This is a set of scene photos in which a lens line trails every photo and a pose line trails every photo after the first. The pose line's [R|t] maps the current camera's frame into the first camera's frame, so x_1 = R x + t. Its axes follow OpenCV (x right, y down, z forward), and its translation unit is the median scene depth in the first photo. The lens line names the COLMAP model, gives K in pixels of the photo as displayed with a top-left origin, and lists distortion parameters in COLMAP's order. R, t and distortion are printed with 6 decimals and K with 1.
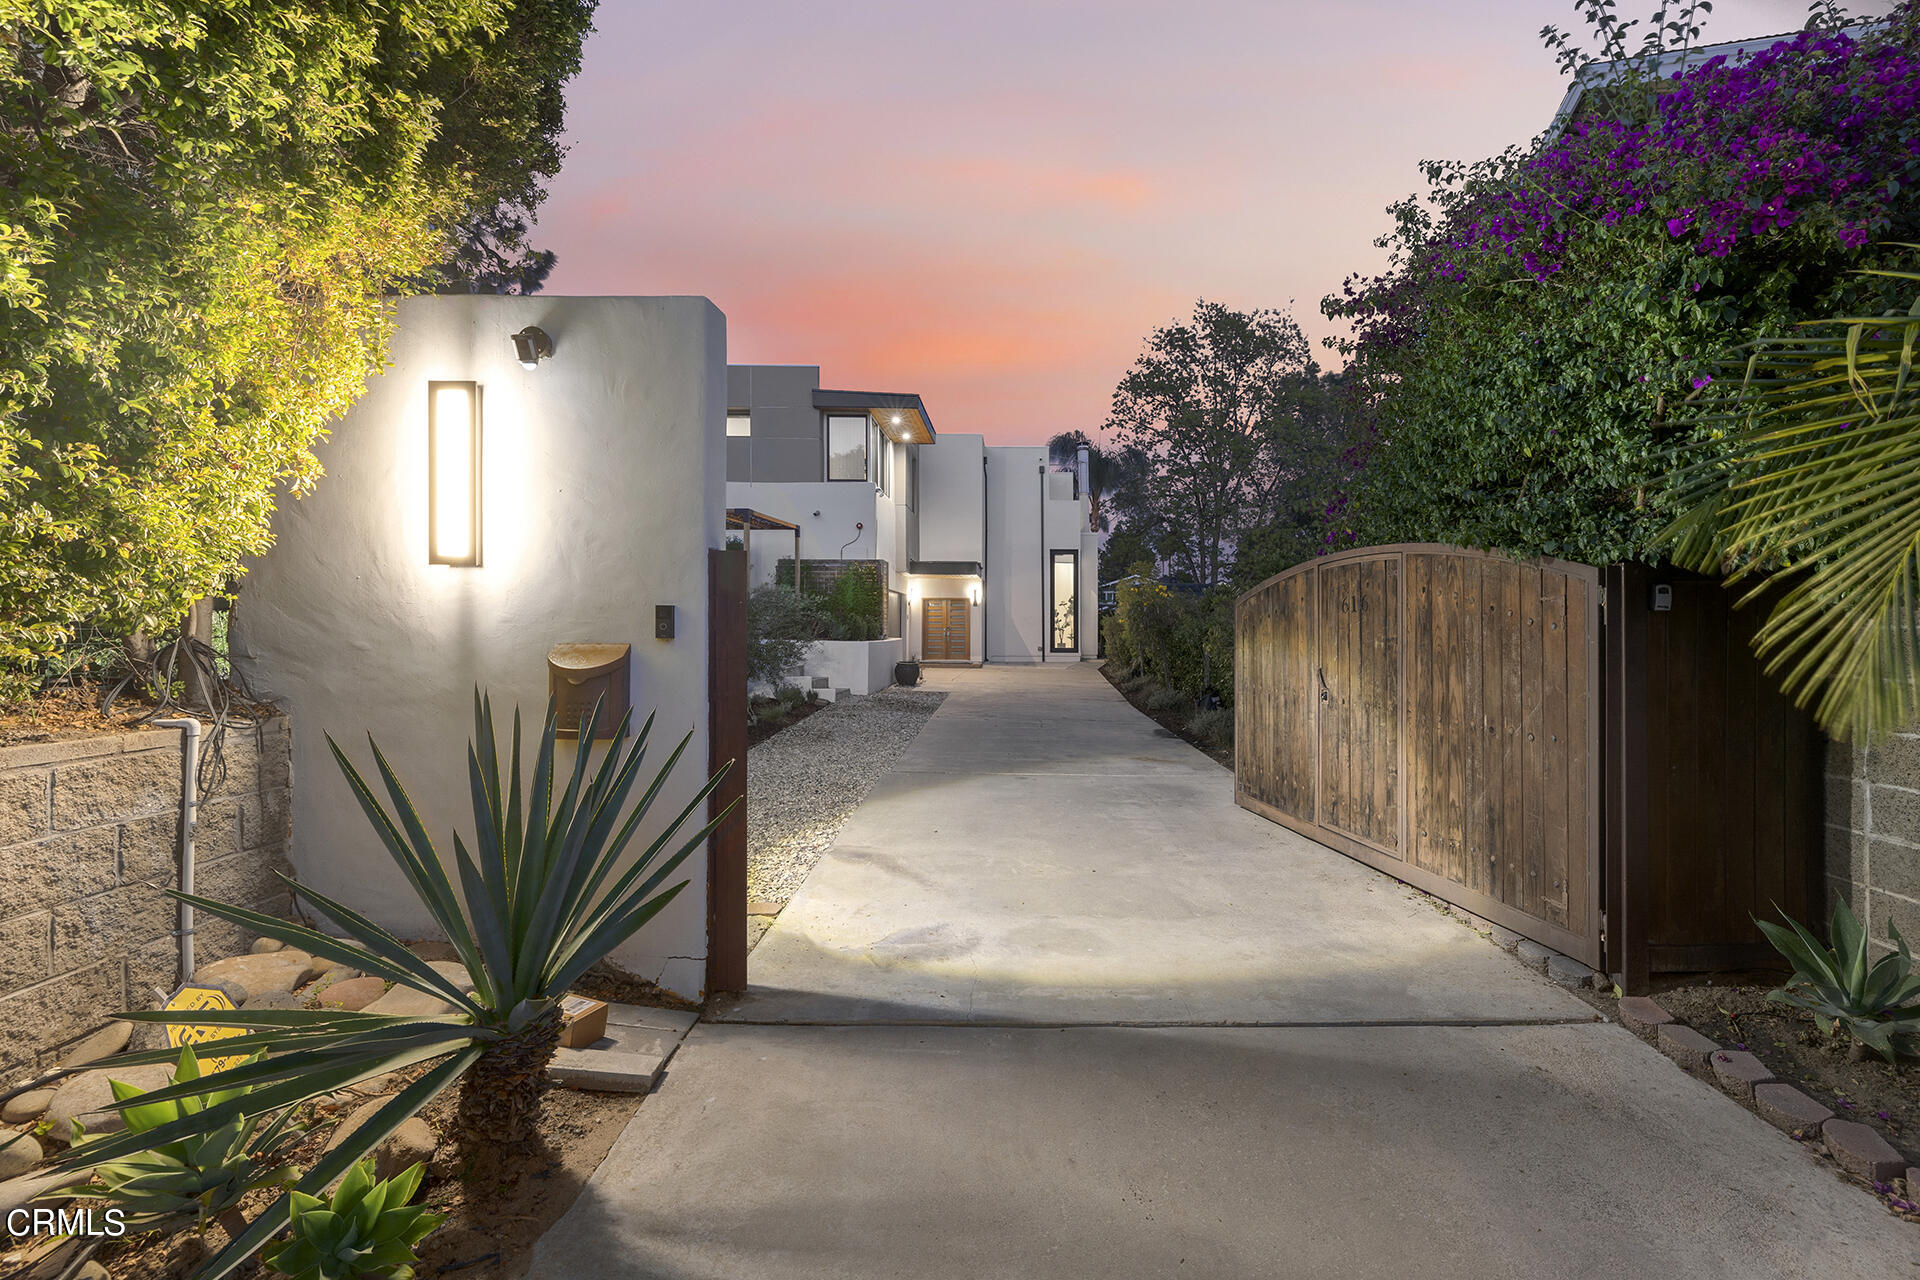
lens RADIAL K [[837.3, 0, 960.0], [0, 837.3, 640.0], [0, 0, 1]] dist [-0.000768, 0.000003]
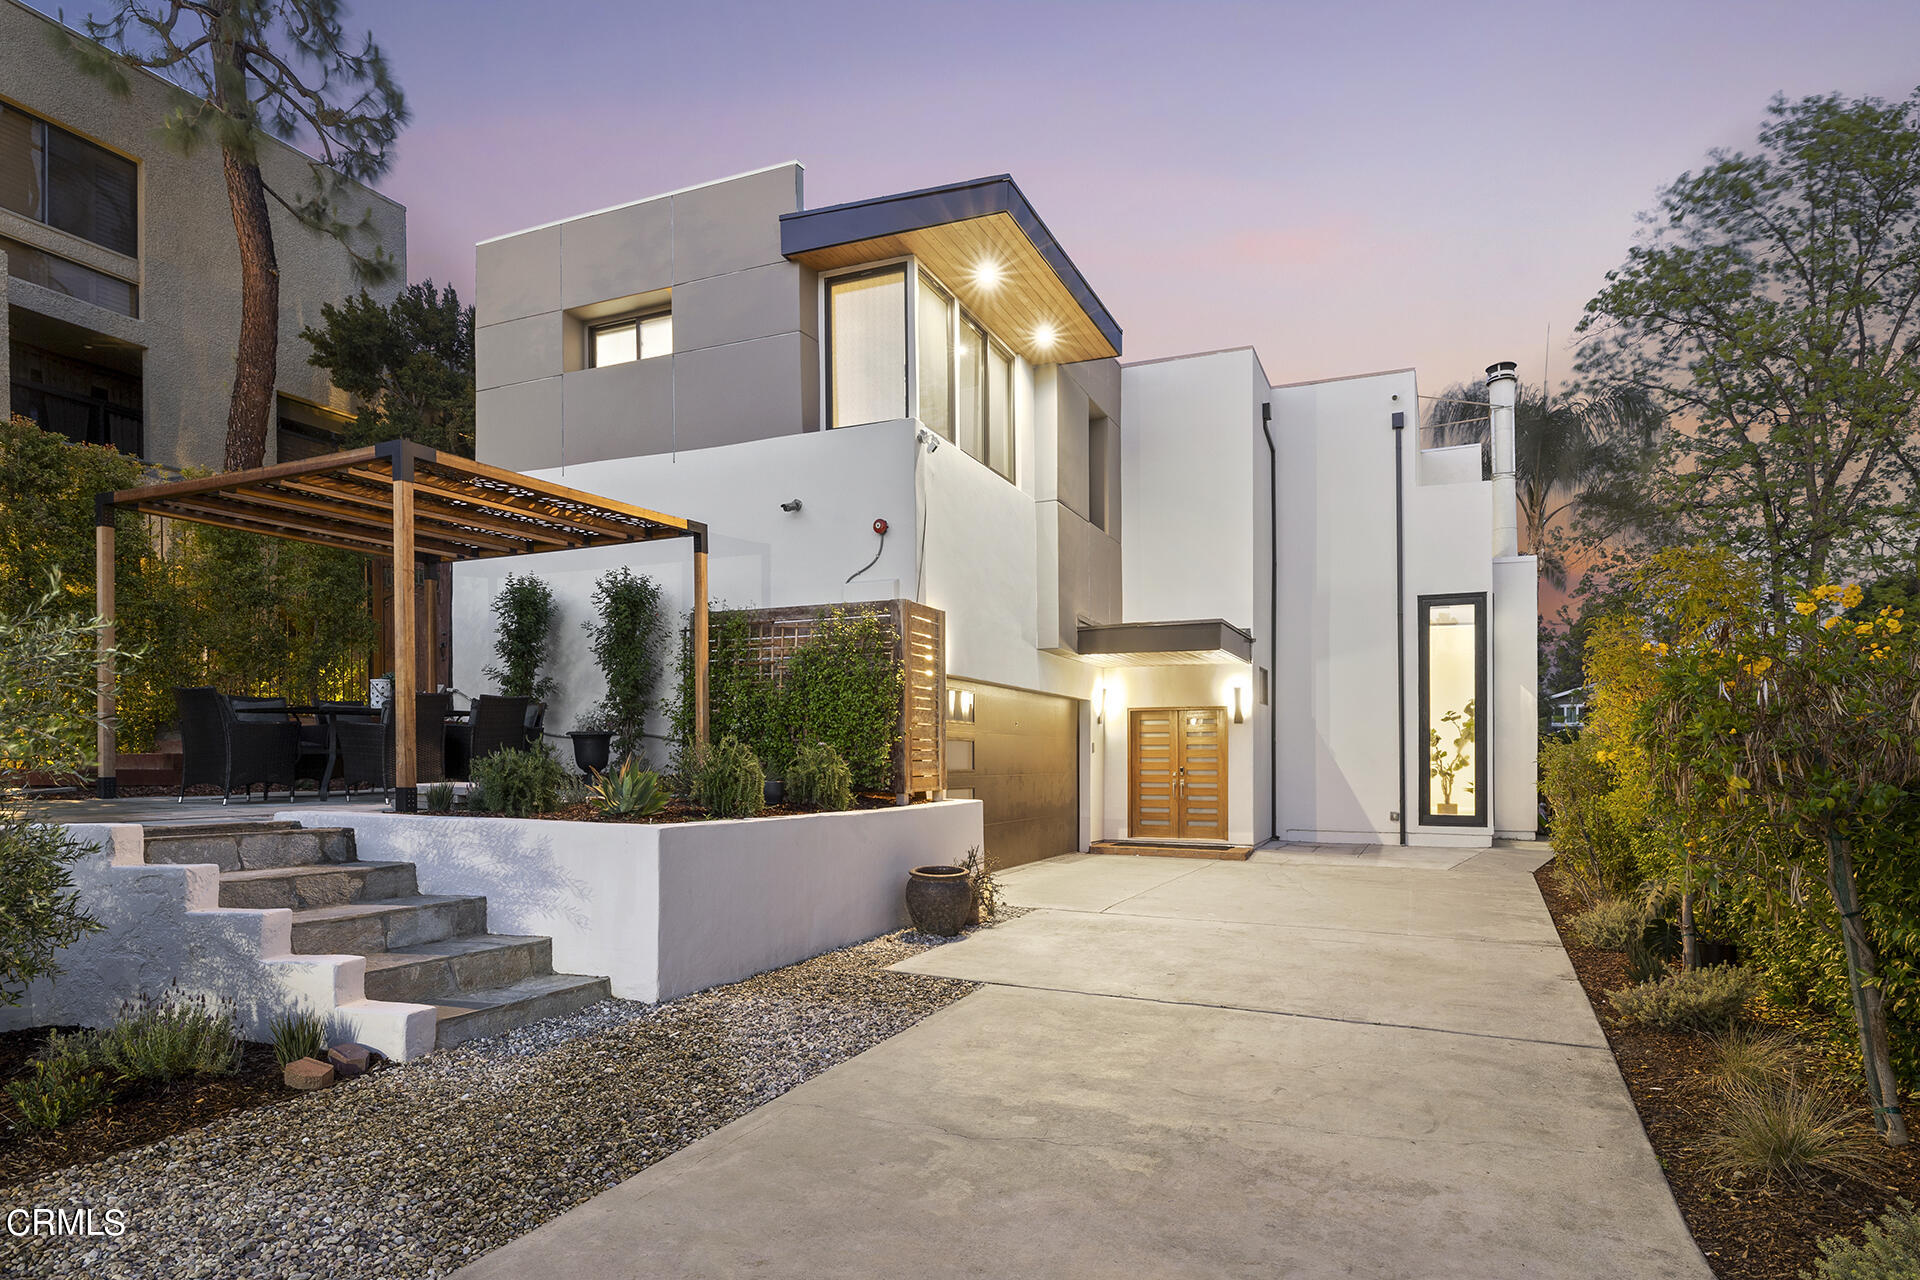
lens RADIAL K [[1057.4, 0, 960.4], [0, 1057.4, 782.5], [0, 0, 1]] dist [-0.045234, 0.019444]
pose [[0.937403, 0.003417, -0.348229, 0.073067], [-0.003703, 0.999993, -0.000154, -0.007048], [0.348226, 0.001434, 0.937410, 0.386024]]
